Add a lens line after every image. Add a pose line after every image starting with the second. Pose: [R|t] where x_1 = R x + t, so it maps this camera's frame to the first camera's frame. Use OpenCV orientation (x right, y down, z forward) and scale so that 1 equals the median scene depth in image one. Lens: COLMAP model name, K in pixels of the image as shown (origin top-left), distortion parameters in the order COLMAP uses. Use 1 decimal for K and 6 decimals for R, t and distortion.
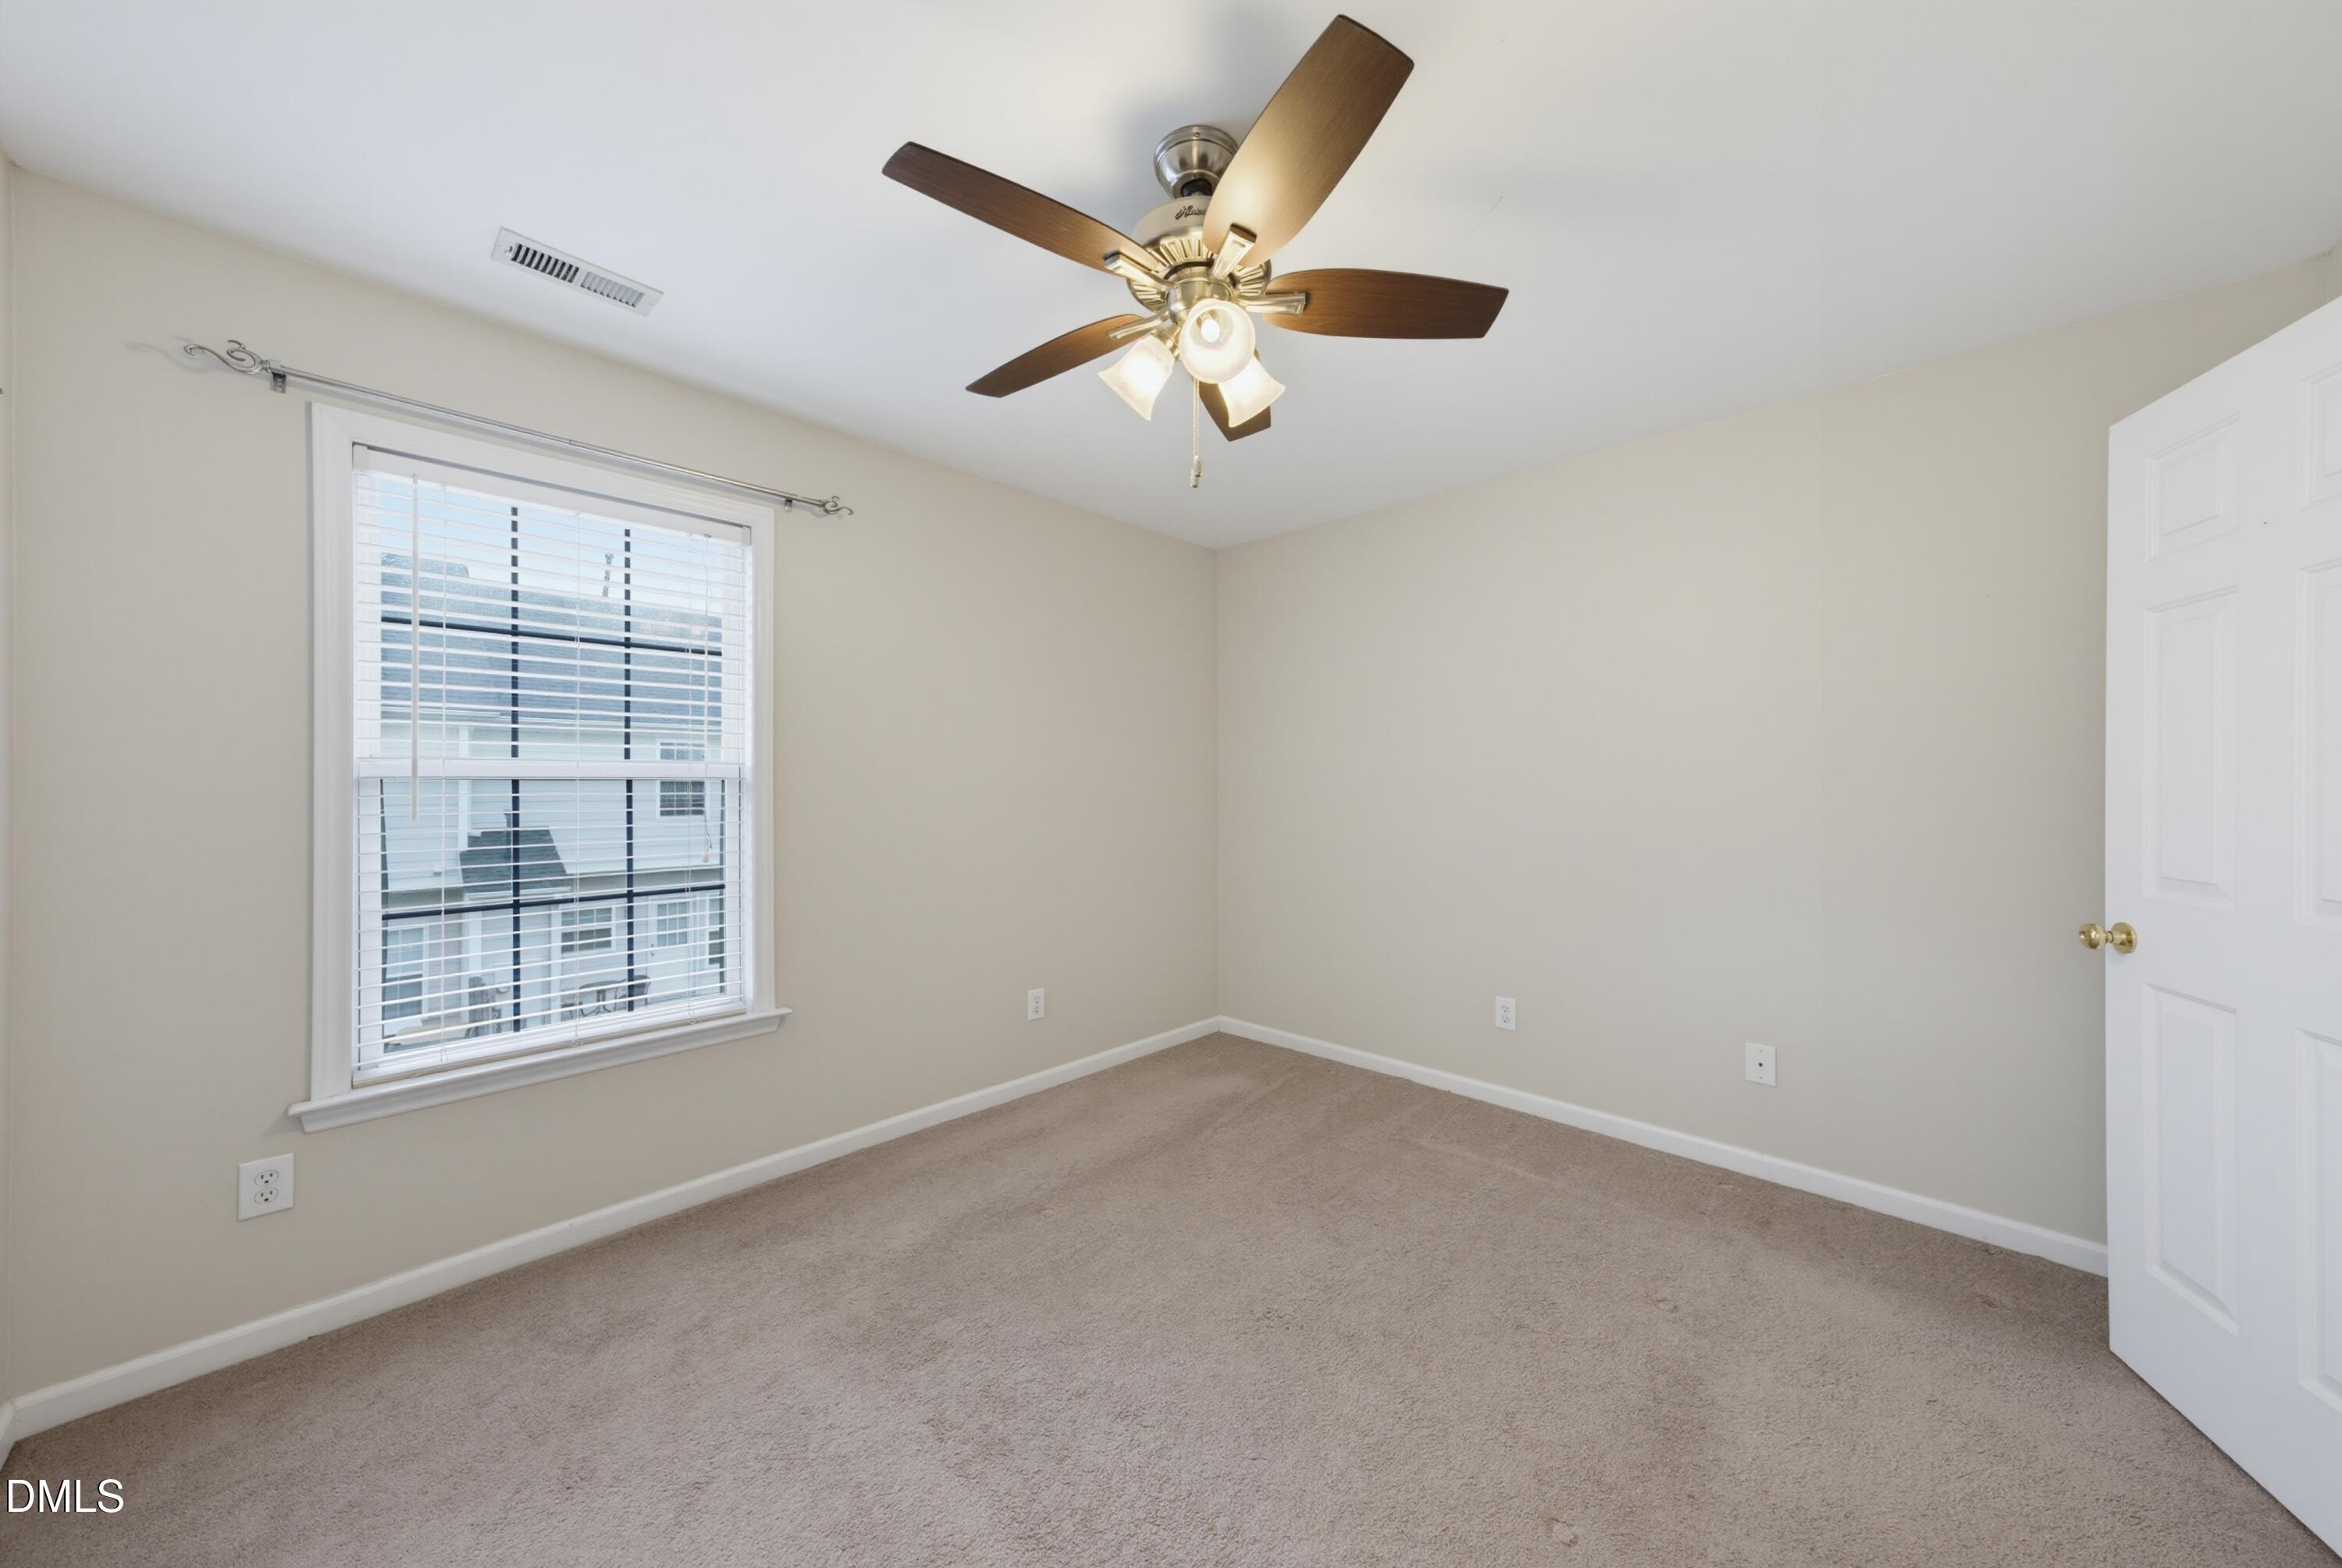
lens RADIAL K [[801.8, 0, 1151.3], [0, 801.8, 769.4], [0, 0, 1]] dist [-0.028368, 0.016645]
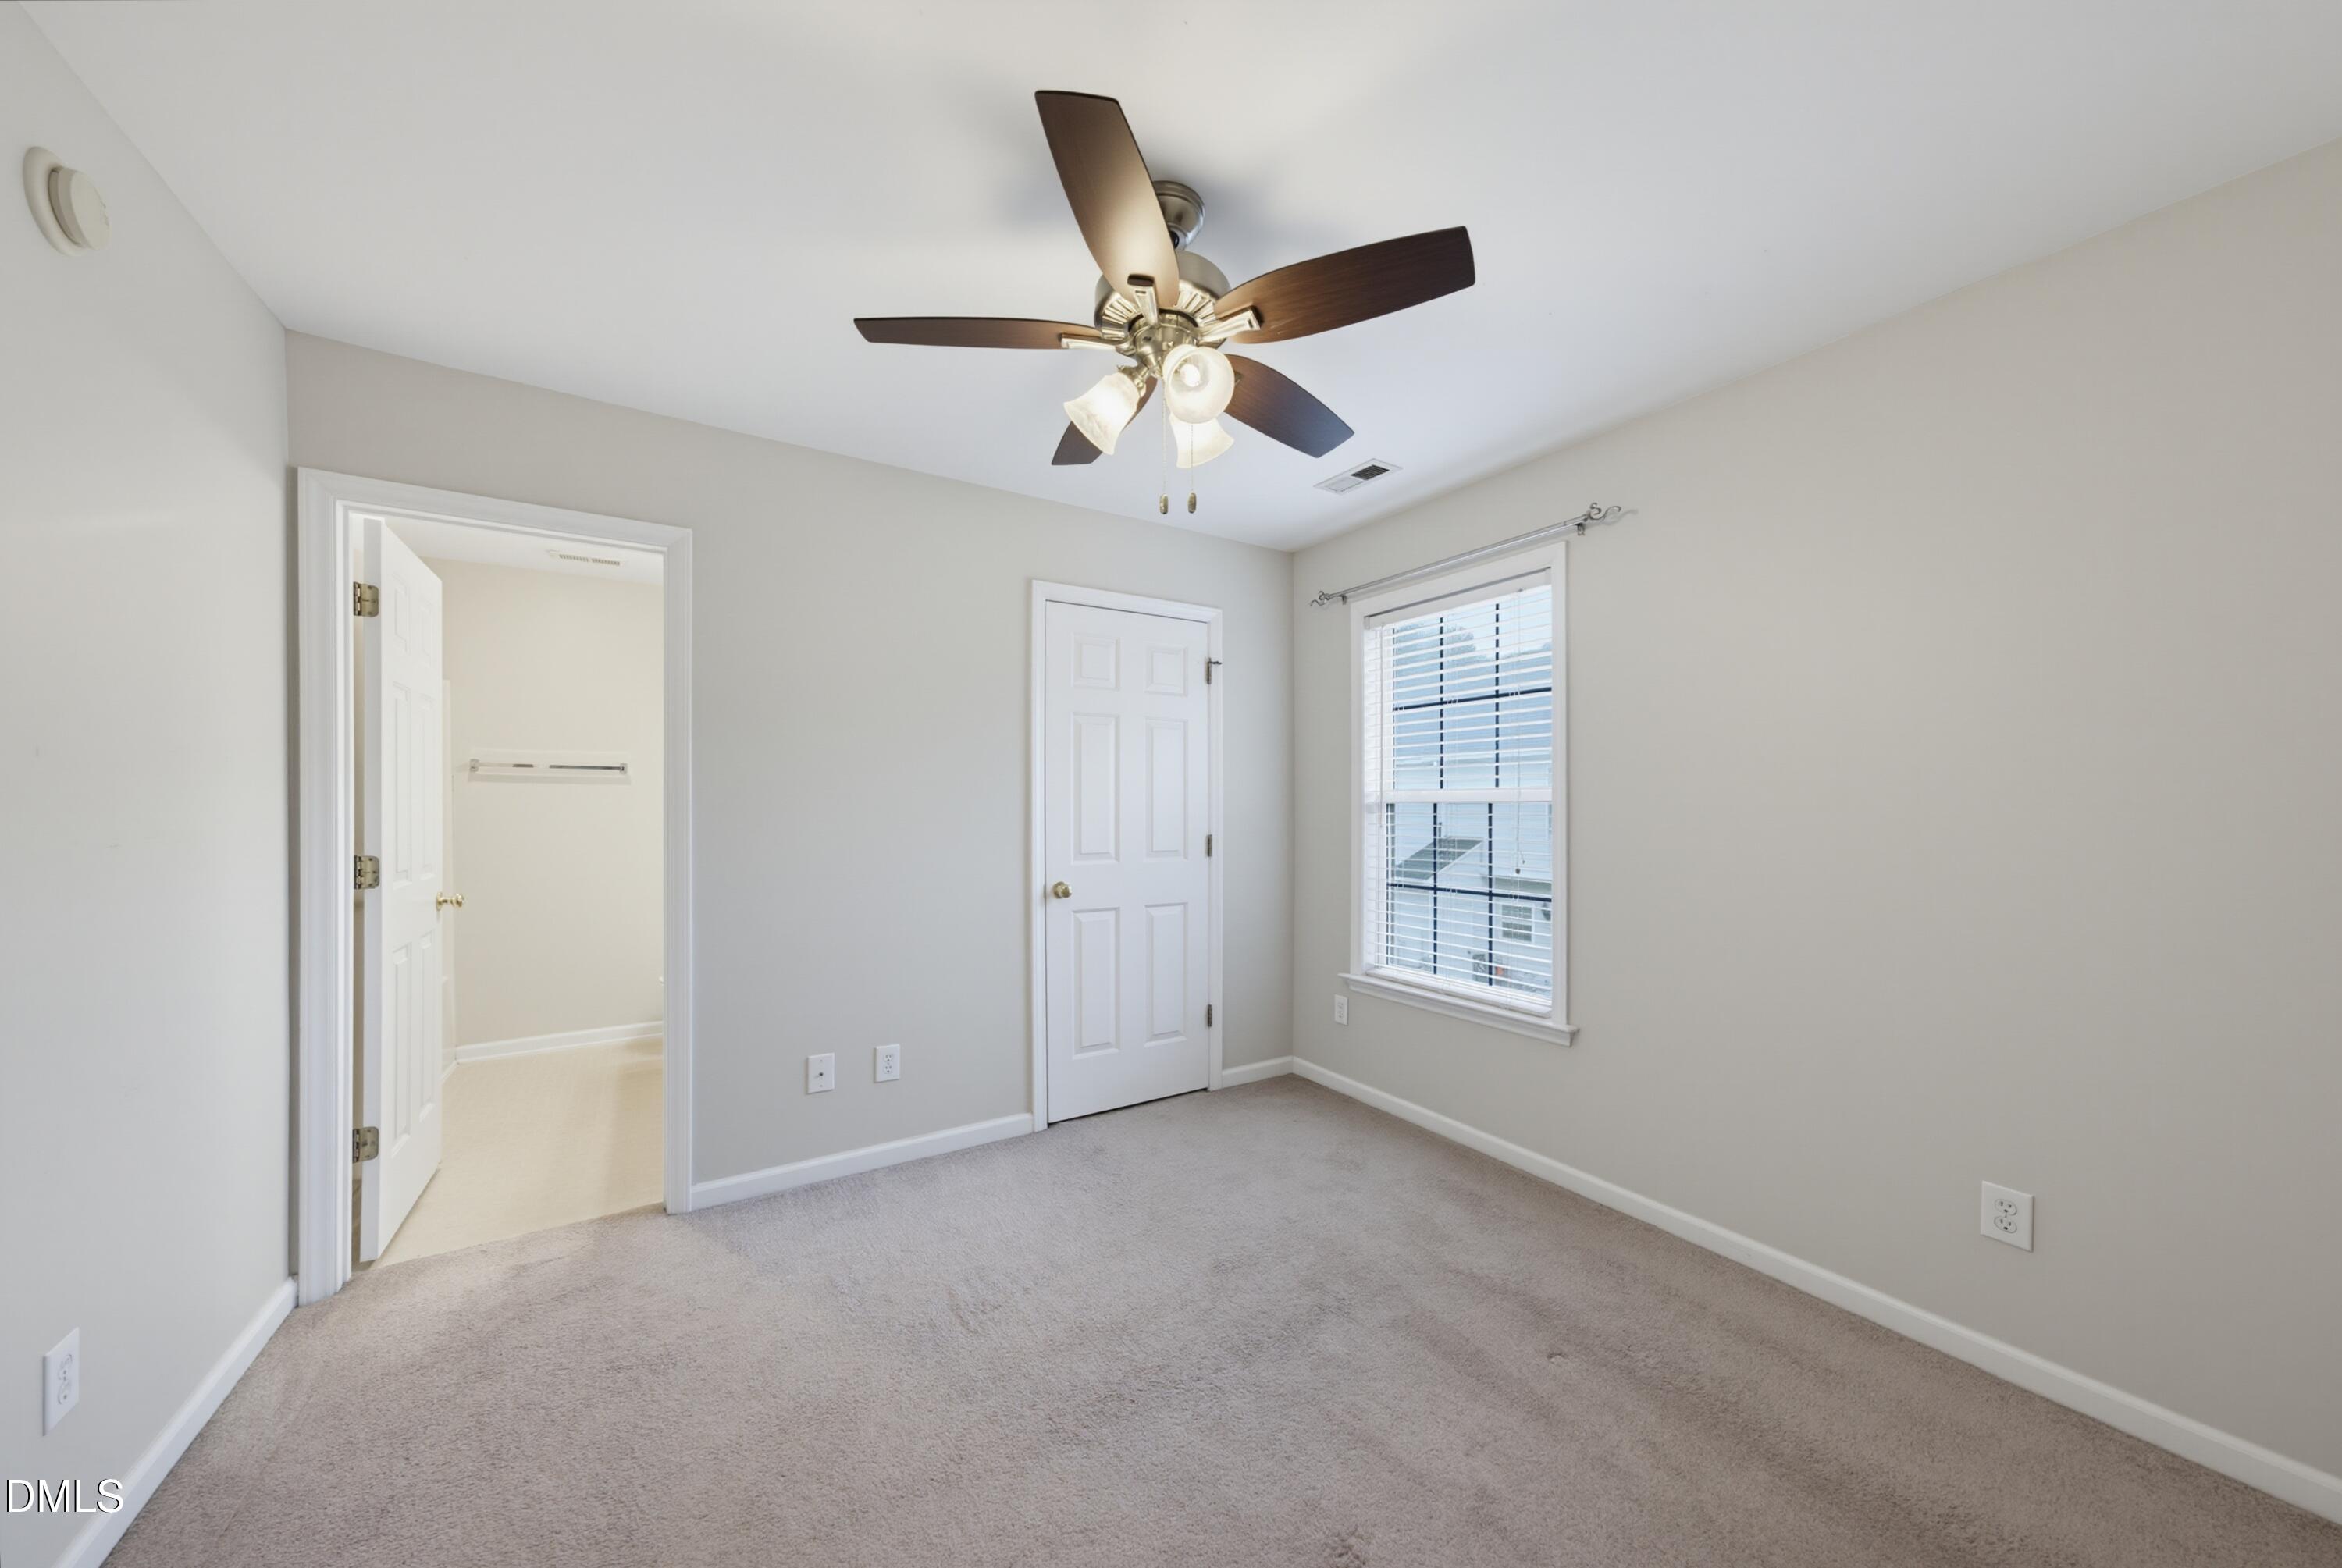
lens RADIAL K [[794.8, 0, 1176.5], [0, 794.8, 798.7], [0, 0, 1]] dist [-0.034067, 0.016237]
pose [[-0.210991, -0.004446, -0.977478, 0.689493], [0.017143, 0.999819, -0.008248, 0.007475], [0.977338, -0.018497, -0.210877, 0.787595]]
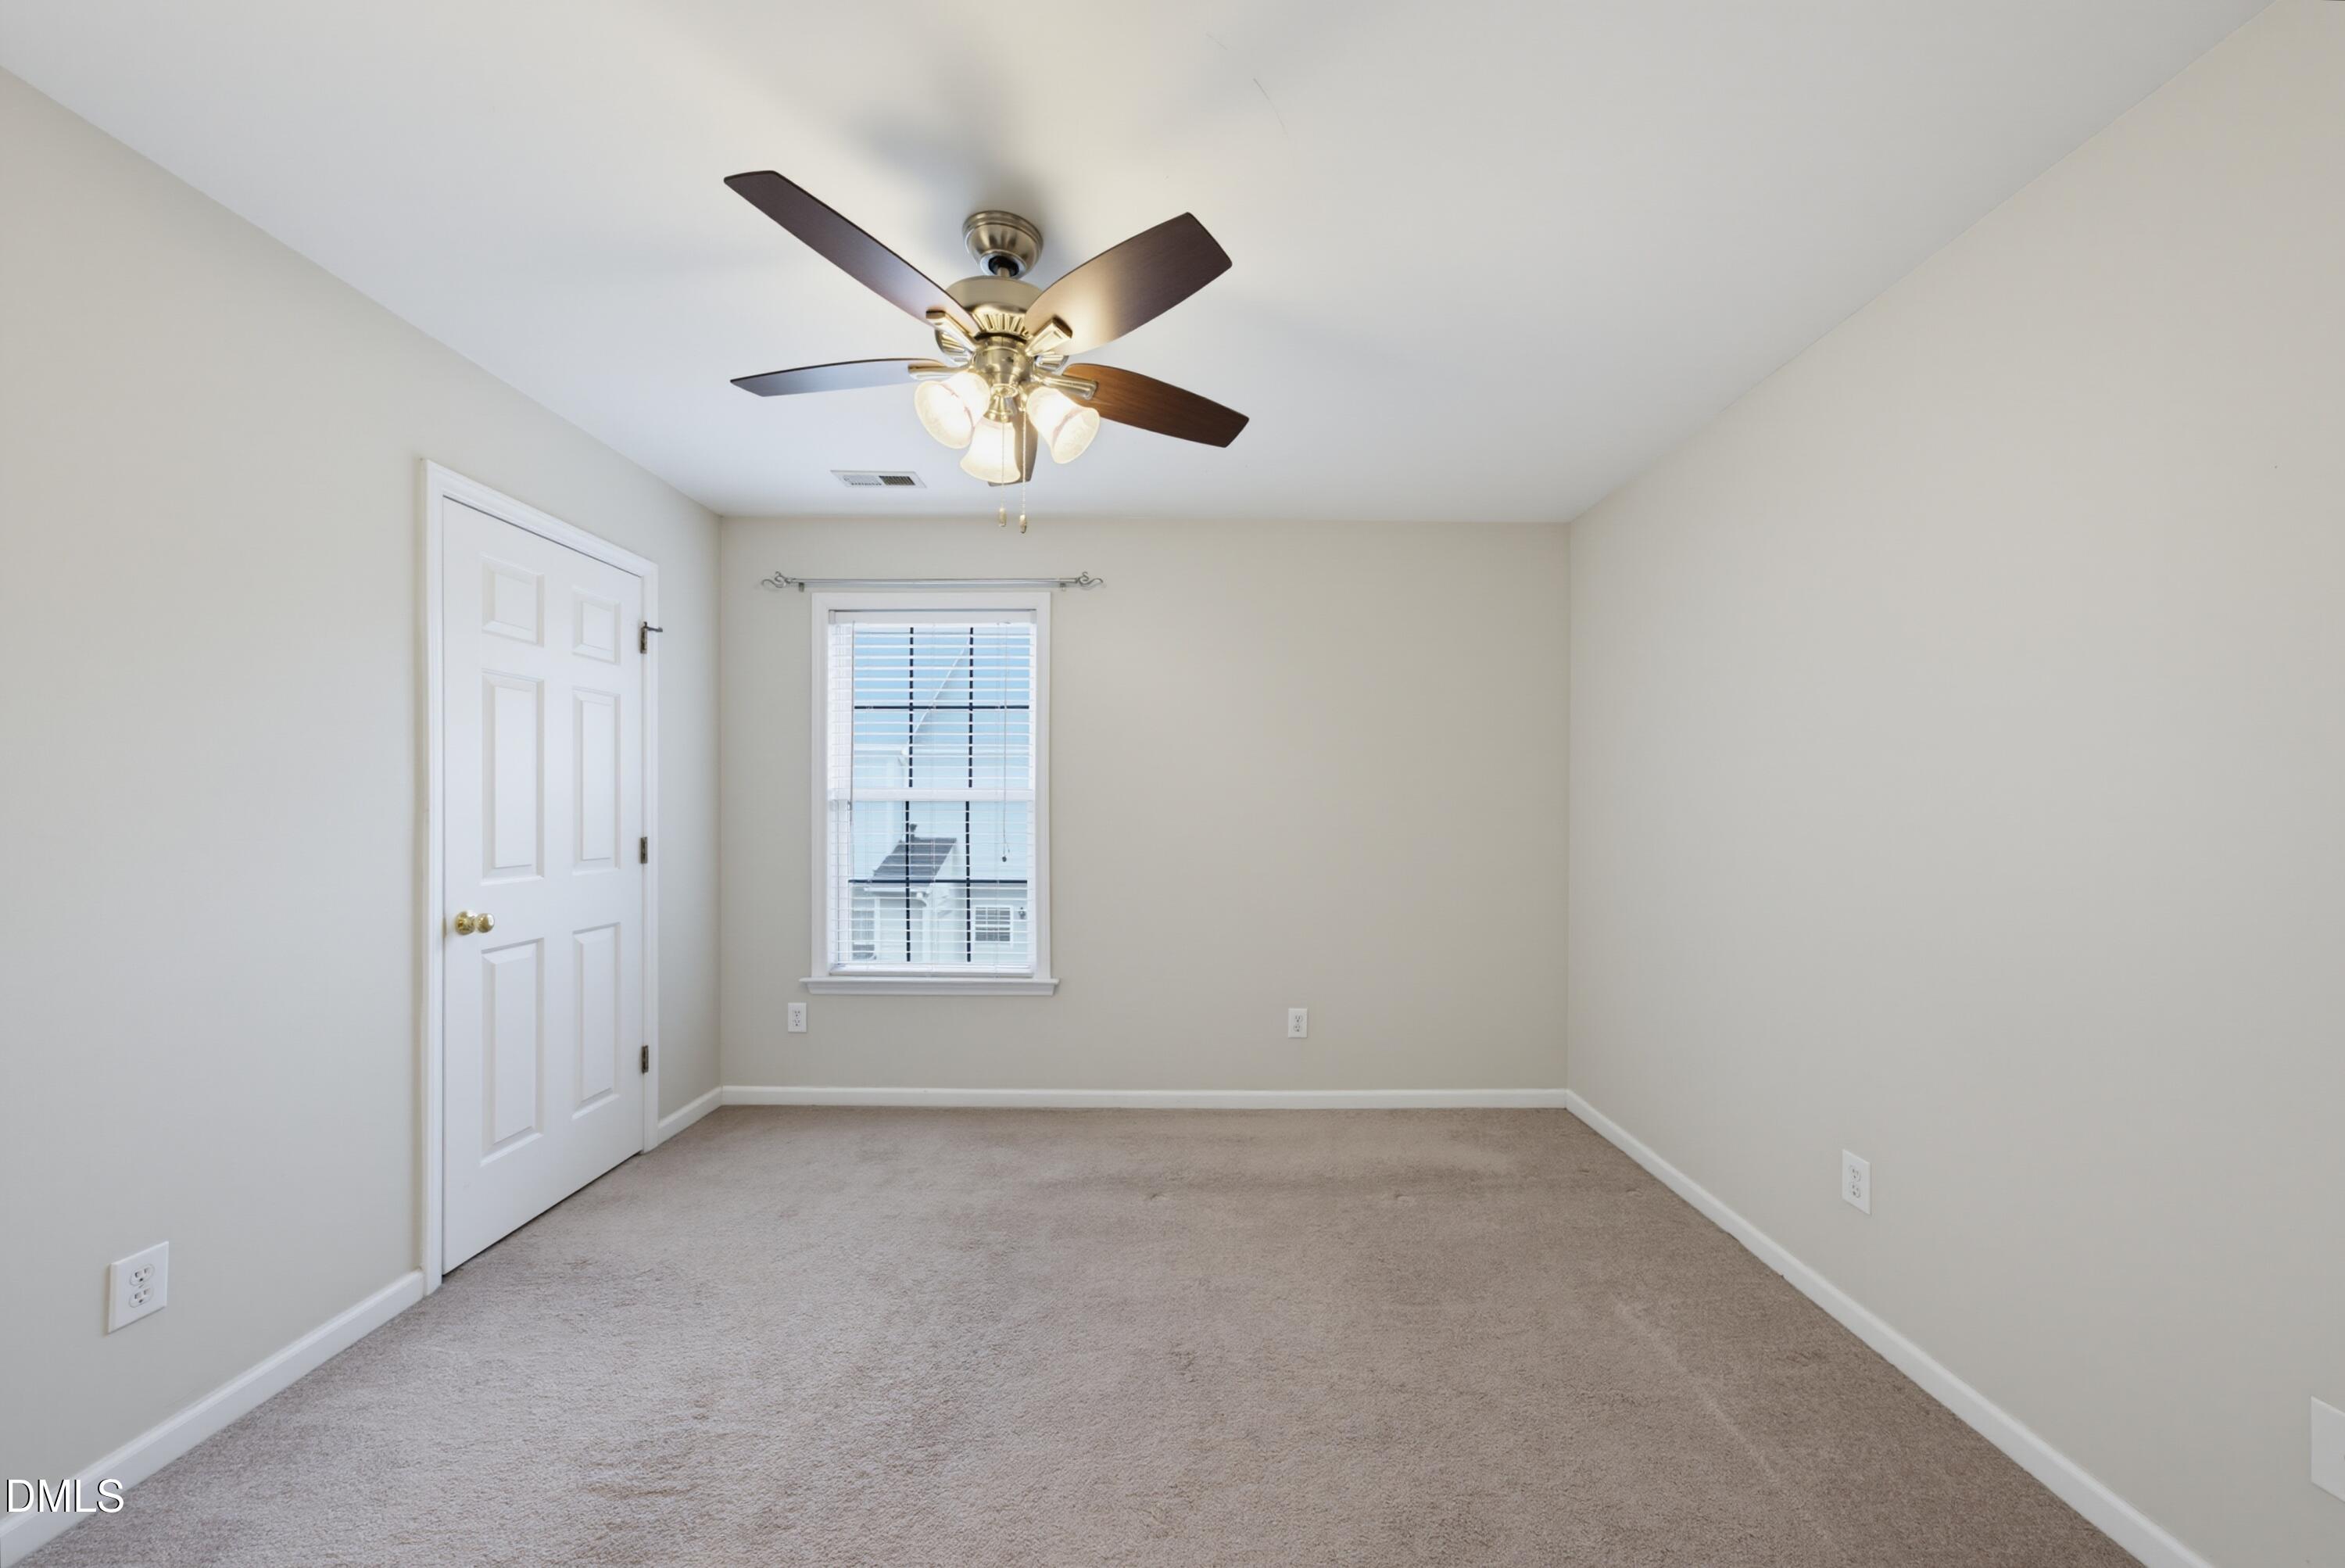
lens RADIAL K [[795.9, 0, 1178.0], [0, 795.9, 798.7], [0, 0, 1]] dist [-0.034067, 0.016237]
pose [[0.700680, -0.002696, -0.713471, 0.650748], [0.008850, 0.999949, 0.004912, 0.004864], [0.713421, -0.009756, 0.700668, 0.263782]]
